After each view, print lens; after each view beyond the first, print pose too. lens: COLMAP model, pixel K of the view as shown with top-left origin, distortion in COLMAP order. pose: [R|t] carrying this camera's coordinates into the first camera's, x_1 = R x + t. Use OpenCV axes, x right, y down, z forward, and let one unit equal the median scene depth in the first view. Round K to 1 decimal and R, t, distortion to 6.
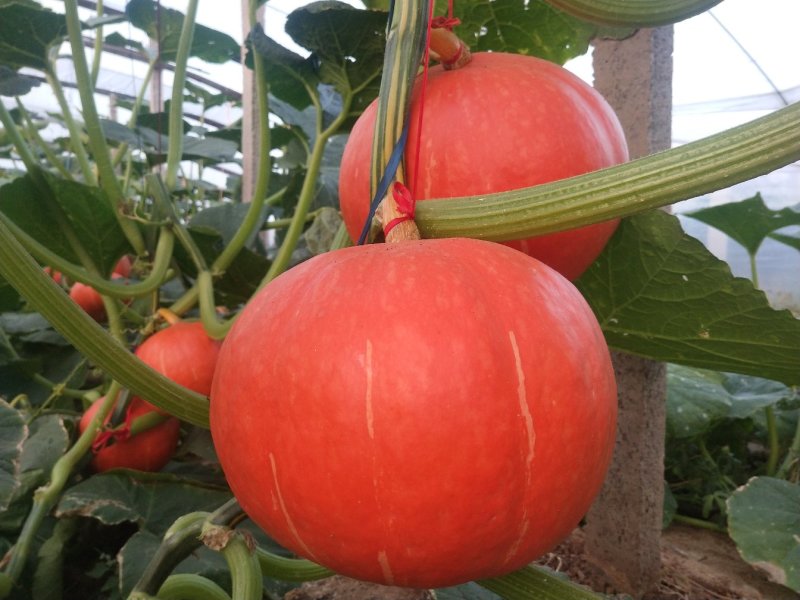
lens RADIAL K [[631.7, 0, 404.5], [0, 631.7, 306.5], [0, 0, 1]] dist [-0.011609, 0.033270]
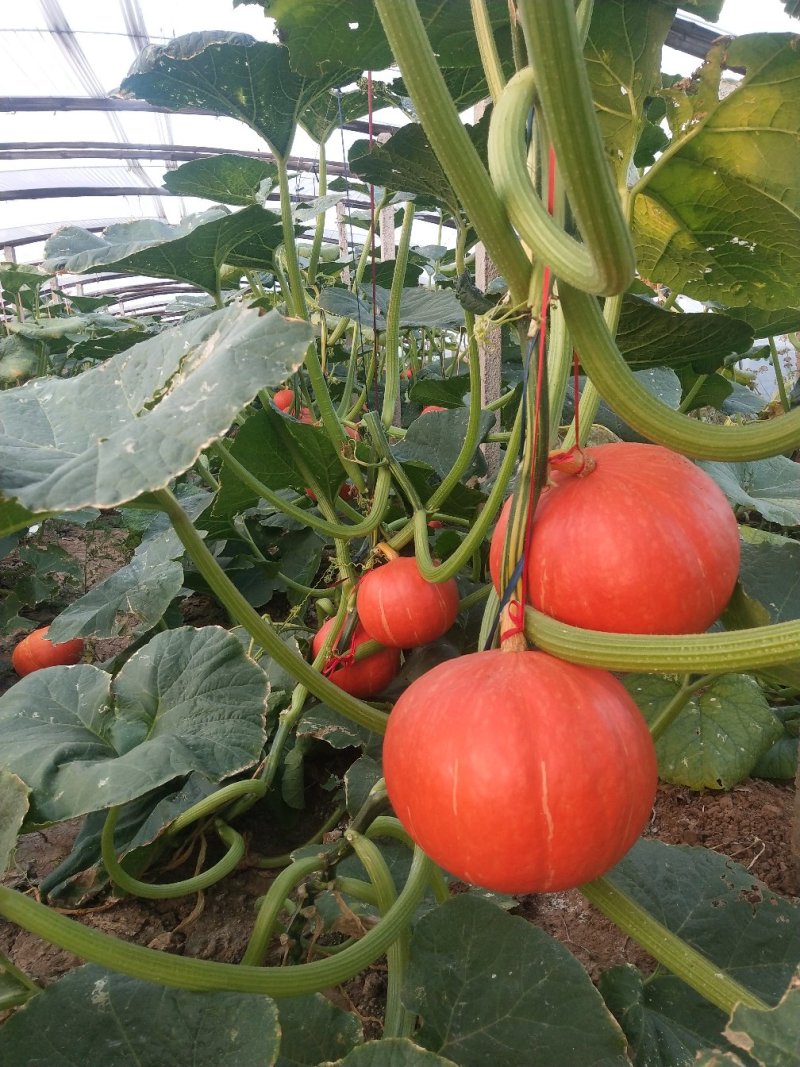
lens RADIAL K [[842.5, 0, 400.2], [0, 842.5, 527.7], [0, 0, 1]] dist [-0.011609, 0.033270]
pose [[0.931511, 0.041084, -0.361385, 0.177567], [0.008860, 0.990742, 0.135468, -0.258874], [0.363605, -0.129392, 0.922523, -0.322366]]
